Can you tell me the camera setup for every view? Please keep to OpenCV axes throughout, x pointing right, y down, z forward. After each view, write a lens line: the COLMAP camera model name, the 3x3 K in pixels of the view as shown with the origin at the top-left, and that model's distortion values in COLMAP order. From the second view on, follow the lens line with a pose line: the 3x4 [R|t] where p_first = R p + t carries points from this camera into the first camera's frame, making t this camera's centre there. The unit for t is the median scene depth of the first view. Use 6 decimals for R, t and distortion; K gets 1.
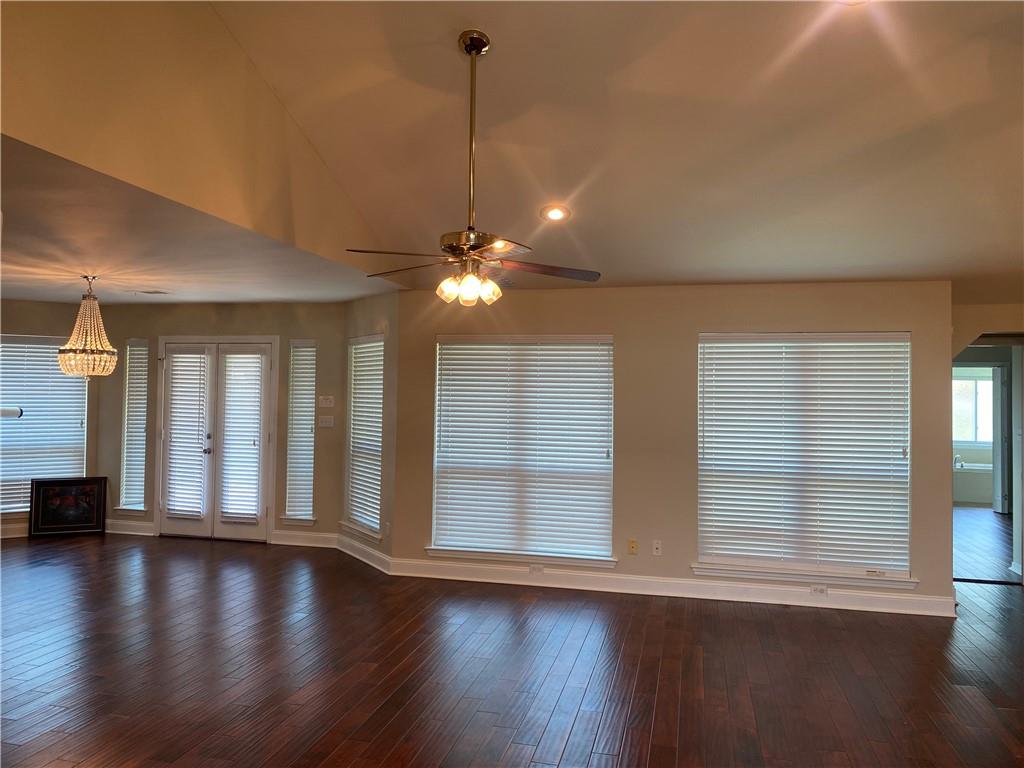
lens RADIAL K [[777.0, 0, 508.9], [0, 777.0, 369.6], [0, 0, 1]] dist [0.040807, -0.052940]
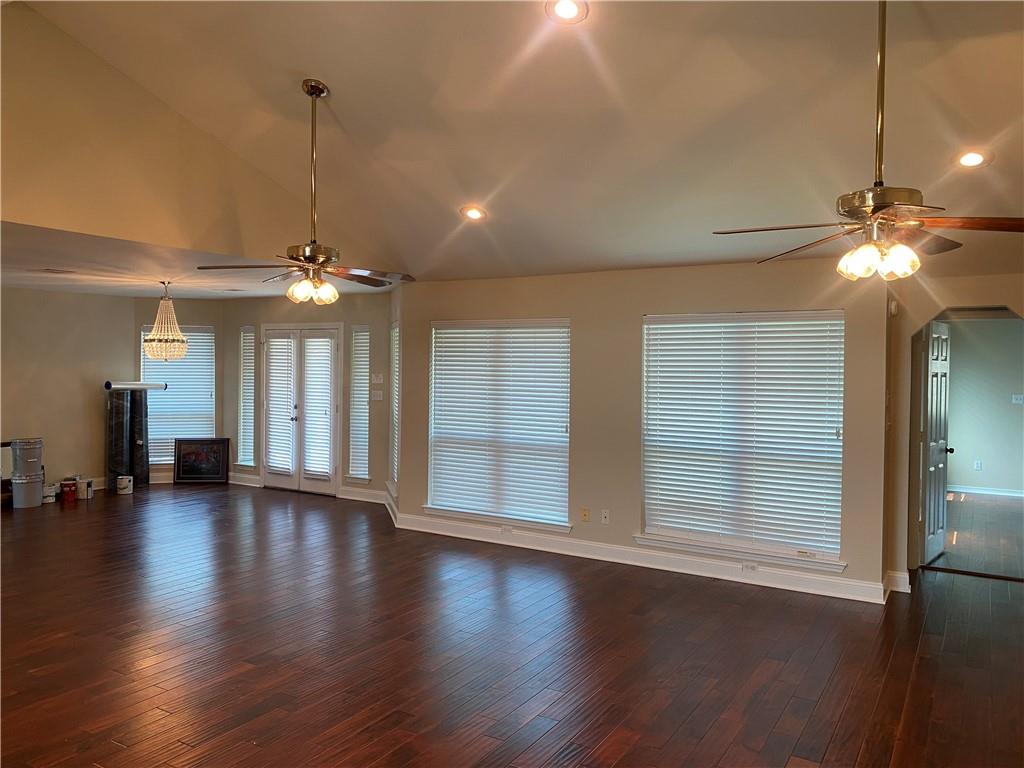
lens RADIAL K [[777.0, 0, 504.9], [0, 777.0, 366.5], [0, 0, 1]] dist [0.040807, -0.052940]
pose [[0.950254, -0.002638, -0.311463, 0.379535], [0.012716, 0.999459, 0.030333, -0.011601], [0.311215, -0.032784, 0.949774, -0.049140]]
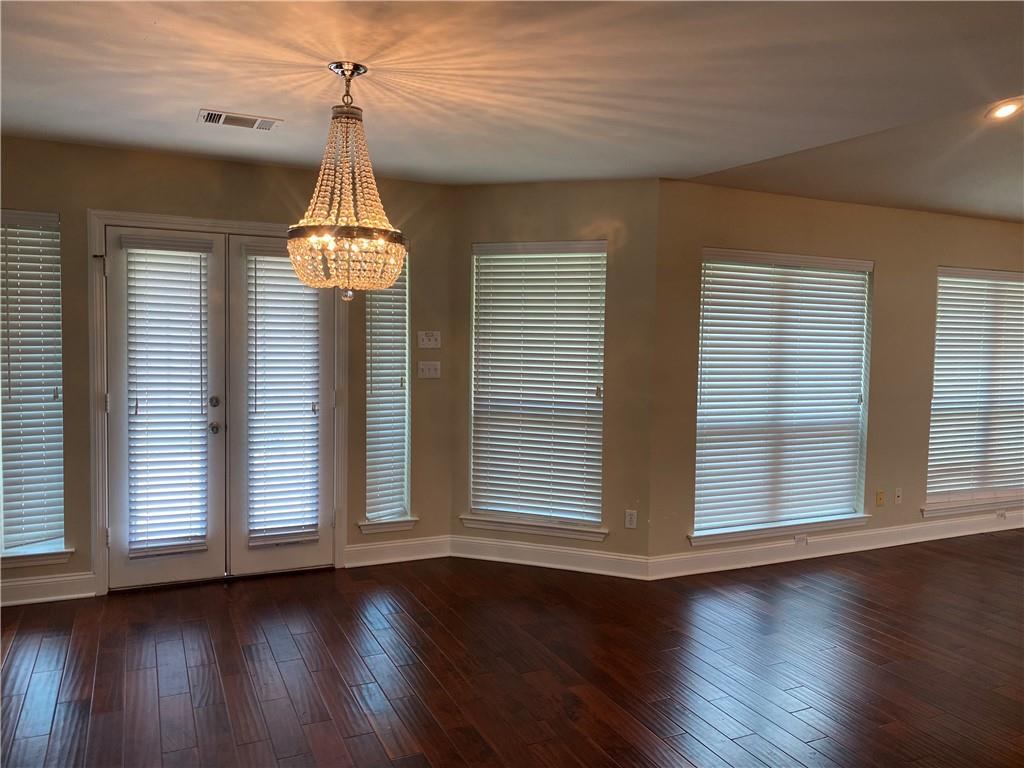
lens RADIAL K [[777.0, 0, 518.7], [0, 777.0, 383.3], [0, 0, 1]] dist [0.040807, -0.052940]
pose [[0.779019, -0.038868, 0.625794, -0.720461], [-0.026641, 0.995124, 0.094971, 0.017417], [-0.626434, -0.090656, 0.774185, 0.555945]]
